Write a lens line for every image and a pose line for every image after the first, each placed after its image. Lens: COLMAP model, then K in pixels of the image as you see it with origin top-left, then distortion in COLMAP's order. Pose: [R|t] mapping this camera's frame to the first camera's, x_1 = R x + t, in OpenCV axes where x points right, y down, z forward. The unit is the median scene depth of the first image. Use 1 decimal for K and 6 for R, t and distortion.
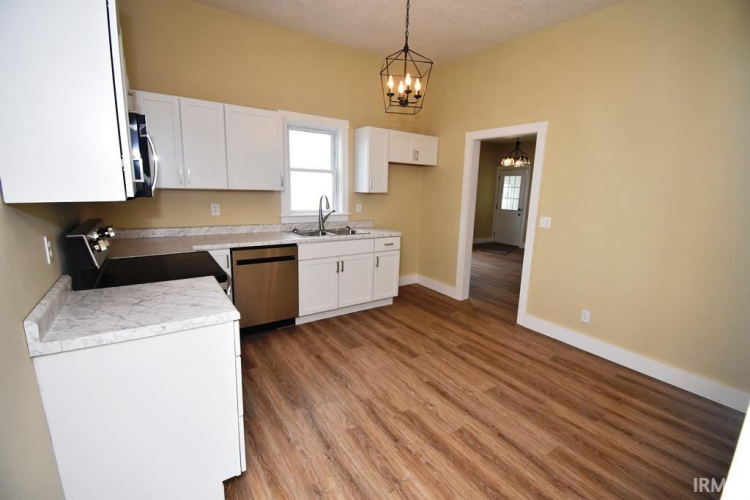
lens RADIAL K [[331.1, 0, 378.9], [0, 331.1, 247.0], [0, 0, 1]] dist [0.022195, -0.026555]
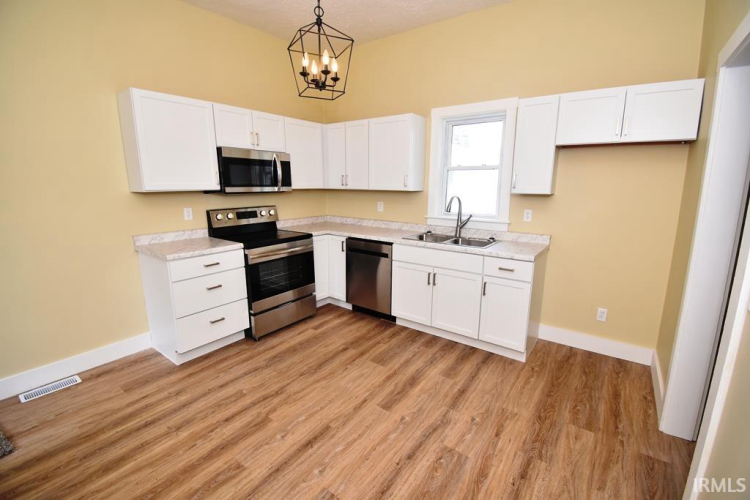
lens RADIAL K [[331.1, 0, 378.9], [0, 331.1, 247.0], [0, 0, 1]] dist [0.022195, -0.026555]
pose [[0.328096, 0.153515, -0.932087, 0.722161], [-0.164060, 0.980972, 0.103817, -0.102048], [0.930289, 0.118856, 0.347039, 0.650659]]
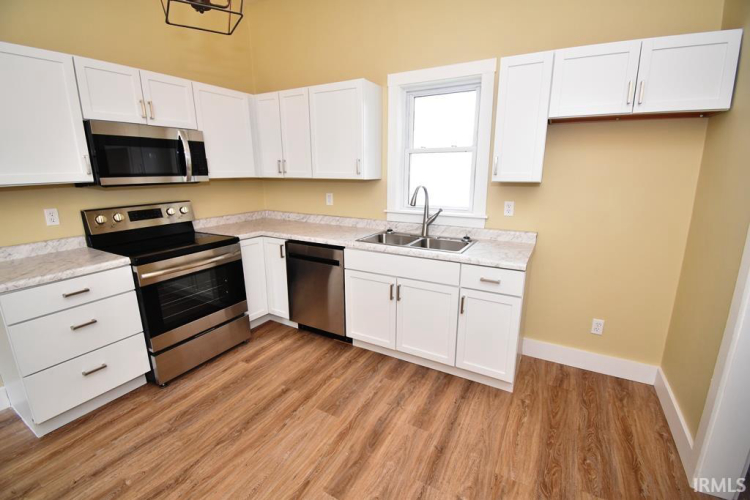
lens RADIAL K [[331.1, 0, 378.9], [0, 331.1, 247.0], [0, 0, 1]] dist [0.022195, -0.026555]
pose [[0.441143, 0.174490, -0.880310, 0.514386], [-0.144107, 0.981960, 0.122423, -0.125734], [0.885791, 0.072853, 0.458330, 0.755225]]
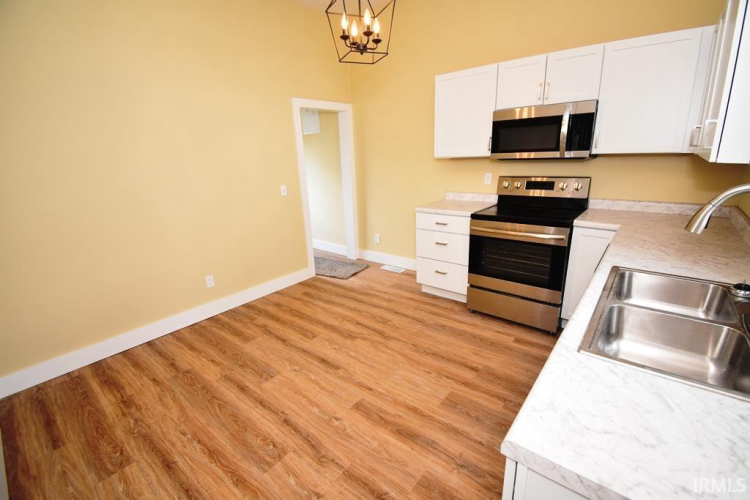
lens RADIAL K [[331.1, 0, 378.9], [0, 331.1, 247.0], [0, 0, 1]] dist [0.022195, -0.026555]
pose [[-0.962073, 0.080707, -0.260580, 0.209991], [-0.040596, 0.902237, 0.429325, -0.253962], [0.269754, 0.423621, -0.864742, 1.406188]]
